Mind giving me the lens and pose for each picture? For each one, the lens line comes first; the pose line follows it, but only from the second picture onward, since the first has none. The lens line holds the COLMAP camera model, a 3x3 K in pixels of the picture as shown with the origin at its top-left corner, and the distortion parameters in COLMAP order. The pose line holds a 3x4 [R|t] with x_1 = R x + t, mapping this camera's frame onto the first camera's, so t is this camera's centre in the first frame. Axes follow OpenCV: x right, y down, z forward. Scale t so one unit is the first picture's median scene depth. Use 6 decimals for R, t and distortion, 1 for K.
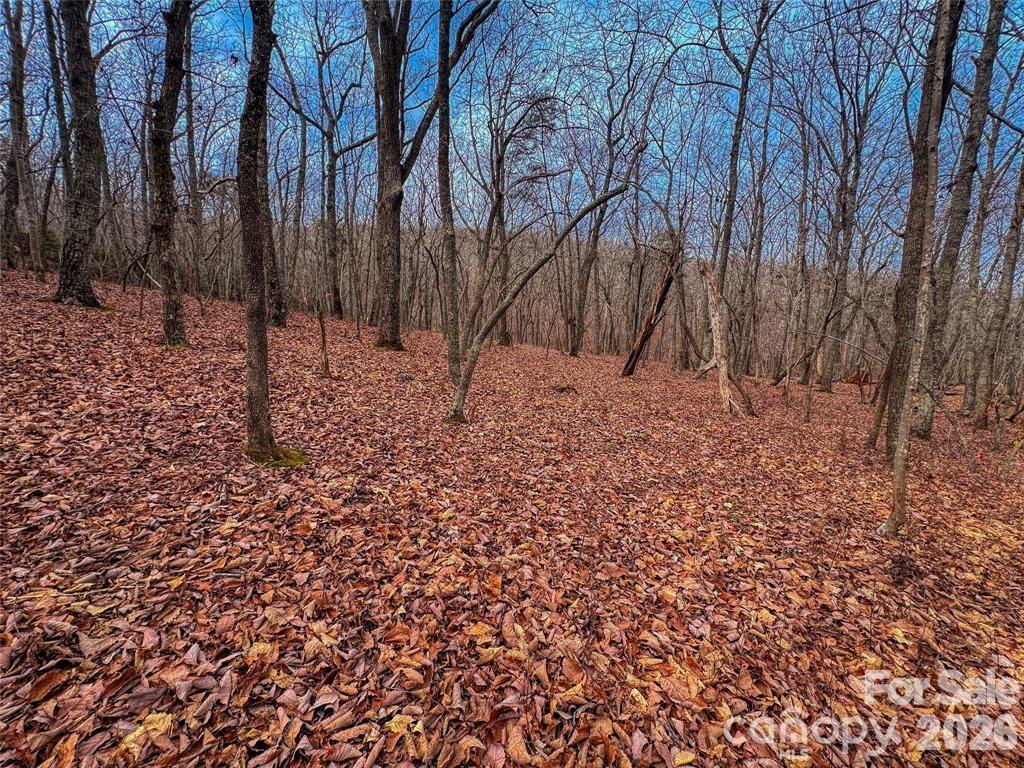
lens RADIAL K [[409.9, 0, 512.8], [0, 409.9, 386.8], [0, 0, 1]] dist [-0.000096, -0.000144]
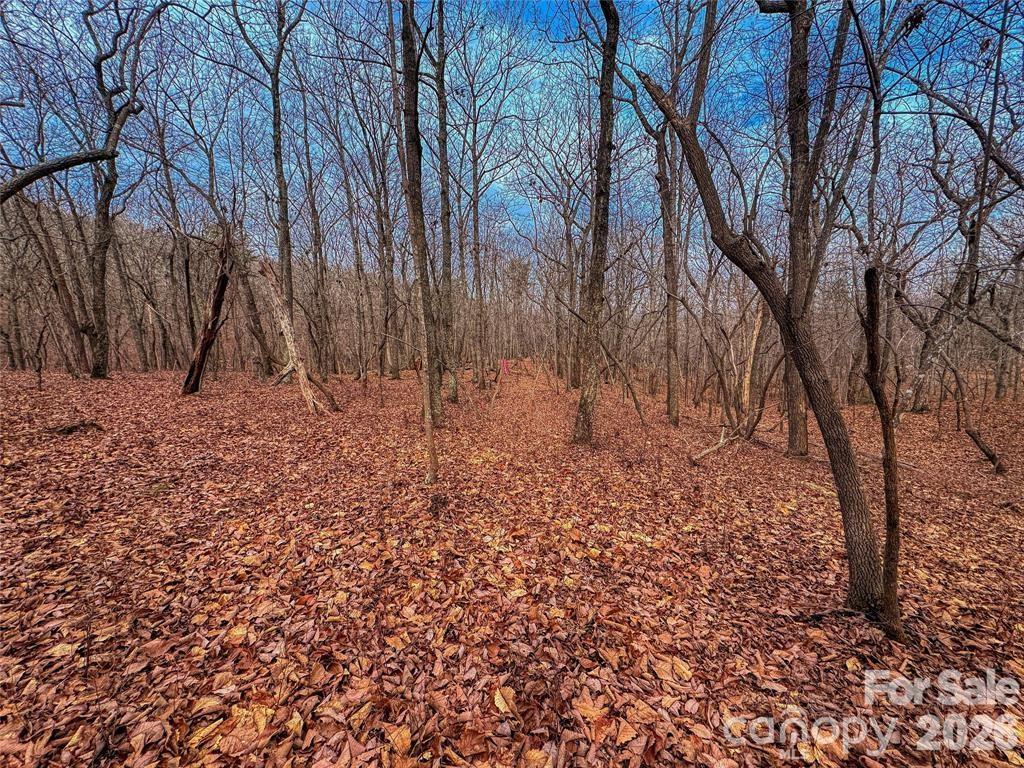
lens RADIAL K [[409.9, 0, 512.8], [0, 409.9, 386.8], [0, 0, 1]] dist [-0.000096, -0.000144]
pose [[0.587801, -0.151684, 0.794658, 0.086861], [0.155896, 0.985093, 0.072719, 0.006844], [-0.793843, 0.081140, 0.602686, -0.036722]]
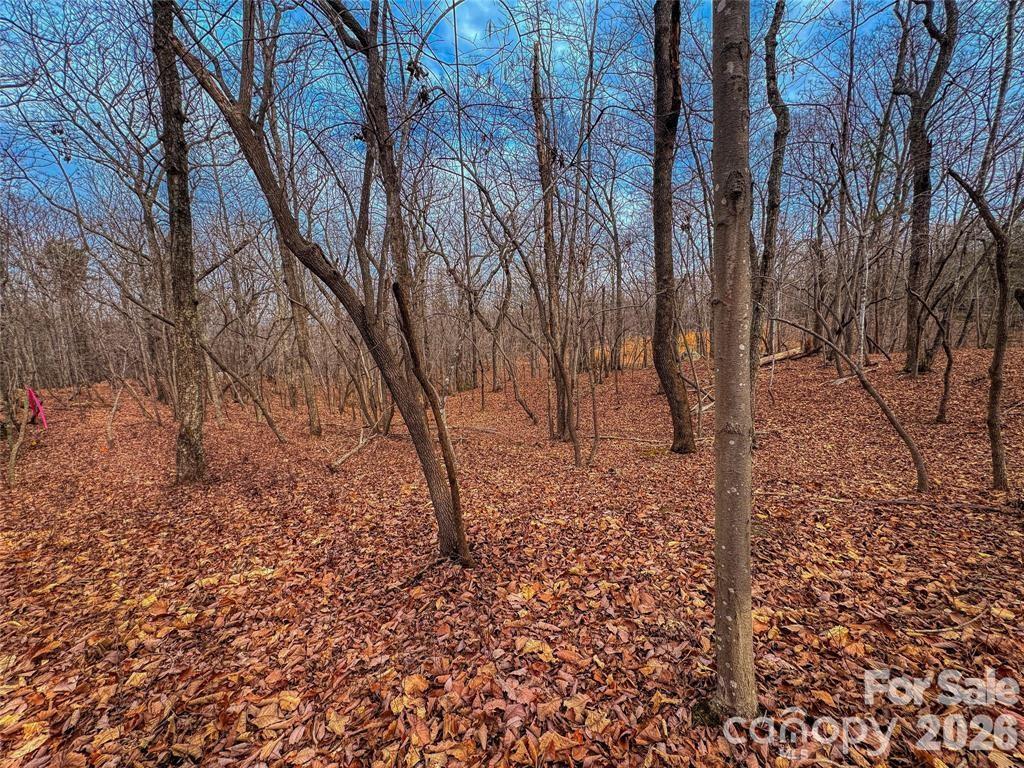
lens RADIAL K [[409.9, 0, 512.8], [0, 409.9, 386.8], [0, 0, 1]] dist [-0.000096, -0.000144]
pose [[-0.203187, -0.164102, 0.965290, 0.115988], [0.175005, 0.963894, 0.200702, 0.025475], [-0.963373, 0.209711, -0.167132, -0.124764]]
